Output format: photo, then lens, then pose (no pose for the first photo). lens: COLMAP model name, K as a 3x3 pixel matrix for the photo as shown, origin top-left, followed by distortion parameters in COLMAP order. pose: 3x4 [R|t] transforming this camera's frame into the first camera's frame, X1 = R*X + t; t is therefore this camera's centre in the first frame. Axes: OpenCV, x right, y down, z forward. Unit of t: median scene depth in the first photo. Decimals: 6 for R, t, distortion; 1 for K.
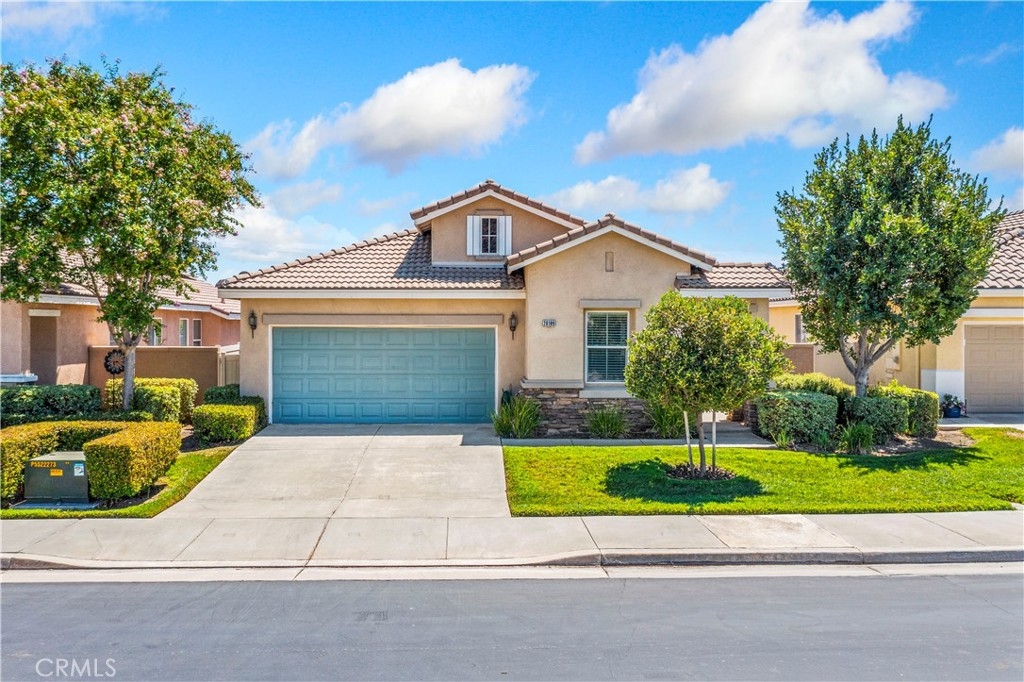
lens RADIAL K [[838.9, 0, 512.0], [0, 838.9, 341.0], [0, 0, 1]] dist [-0.006262, -0.004751]
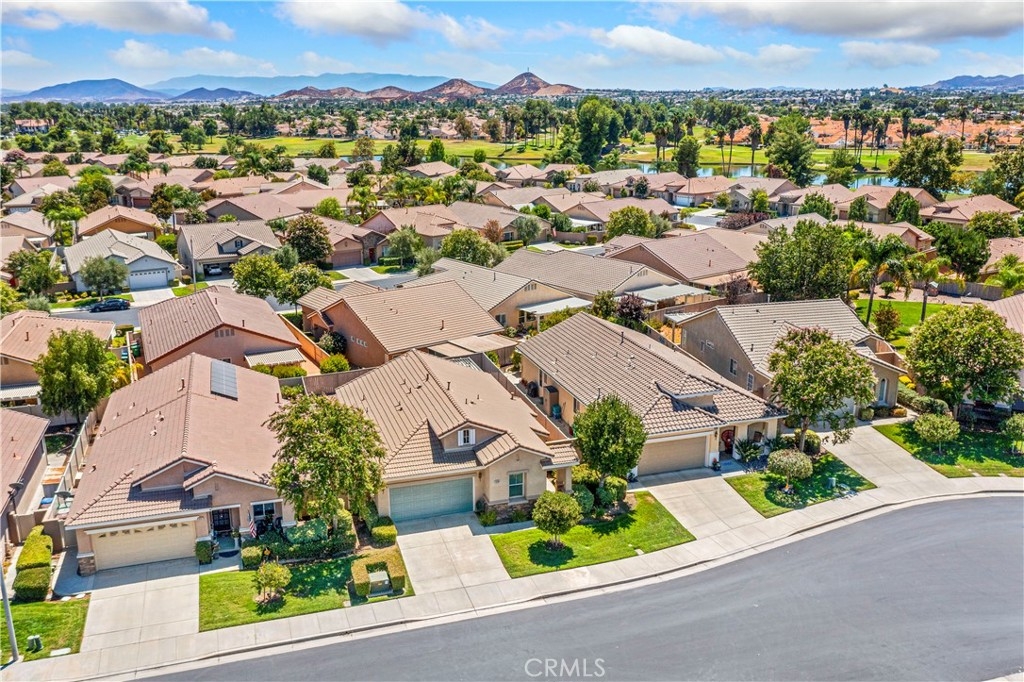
lens RADIAL K [[845.2, 0, 517.8], [0, 845.2, 325.6], [0, 0, 1]] dist [-0.001123, -0.006483]
pose [[0.956720, -0.060416, 0.284669, -0.643141], [-0.010445, 0.970453, 0.241063, -1.176392], [-0.290822, -0.233603, 0.927821, -1.455178]]
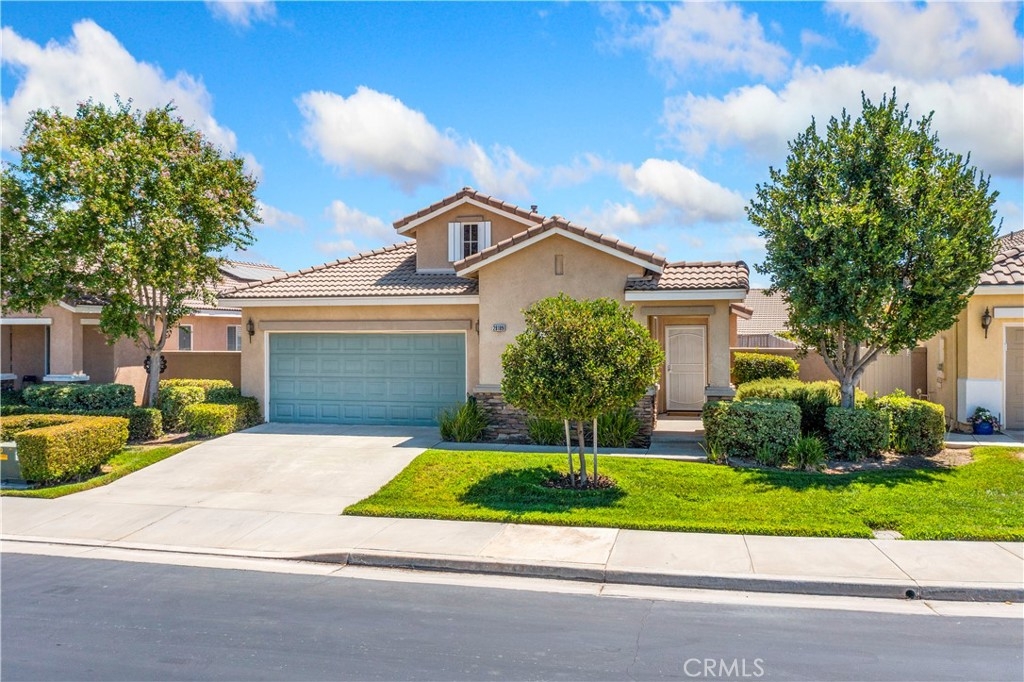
lens RADIAL K [[848.0, 0, 512.0], [0, 848.0, 341.0], [0, 0, 1]] dist [-0.003499, -0.000576]
pose [[0.962889, -0.001915, -0.269890, 0.330725], [0.000023, 0.999975, -0.007013, 0.001452], [0.269897, 0.006747, 0.962866, 0.032227]]
